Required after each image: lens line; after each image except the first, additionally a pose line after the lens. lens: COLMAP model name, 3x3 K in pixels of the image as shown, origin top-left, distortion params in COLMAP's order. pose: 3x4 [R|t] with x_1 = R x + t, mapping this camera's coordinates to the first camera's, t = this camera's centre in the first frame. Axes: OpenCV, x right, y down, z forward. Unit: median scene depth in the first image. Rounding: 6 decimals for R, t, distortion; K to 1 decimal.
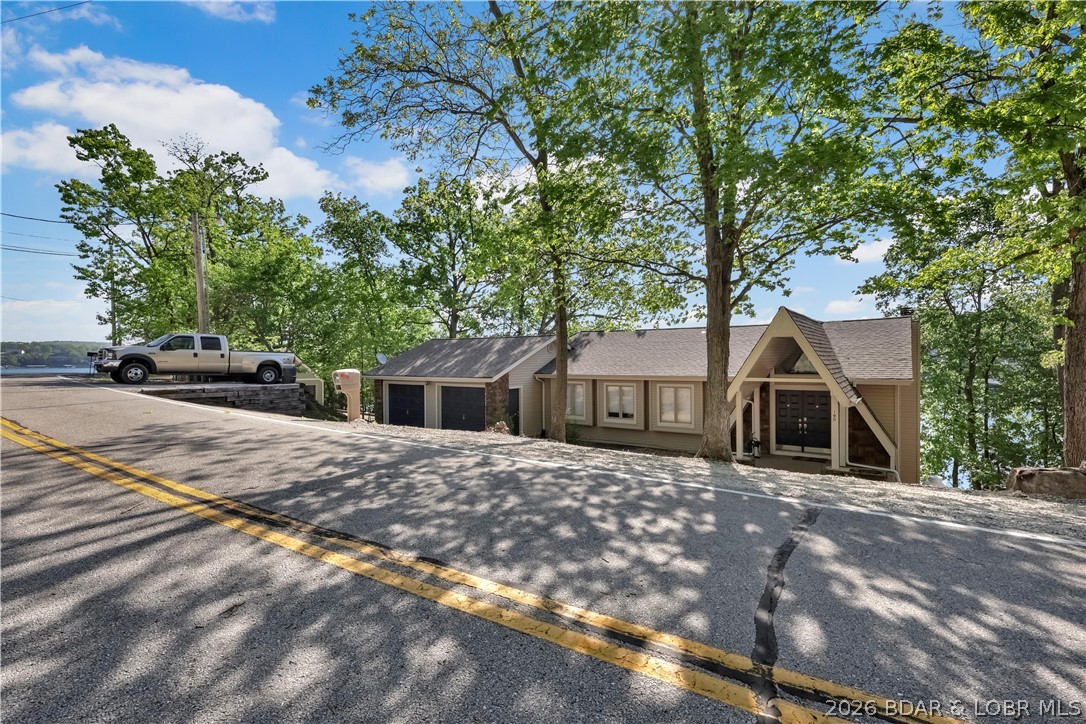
lens RADIAL K [[520.0, 0, 543.0], [0, 520.0, 362.0], [0, 0, 1]] dist [-0.000829, -0.000058]
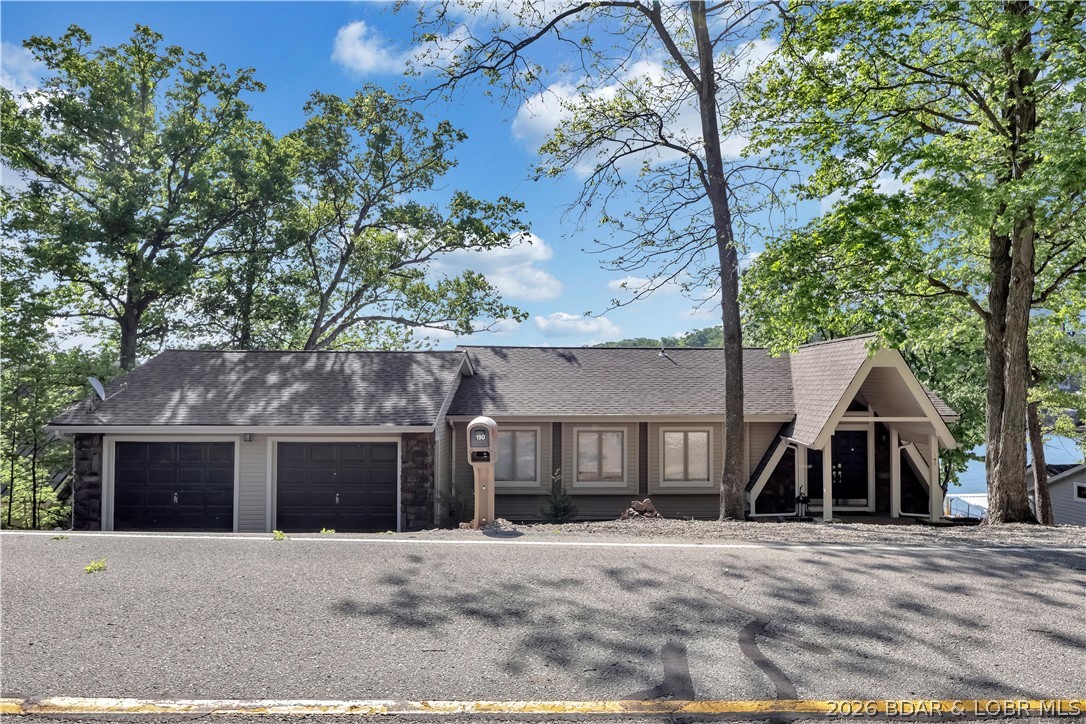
lens RADIAL K [[745.0, 0, 608.5], [0, 745.0, 363.3], [0, 0, 1]] dist [0.004826, 0.000763]
pose [[0.798368, 0.024117, 0.601687, -0.413231], [-0.002052, 0.999301, -0.037332, -0.006237], [-0.602166, 0.028570, 0.797859, 0.217858]]
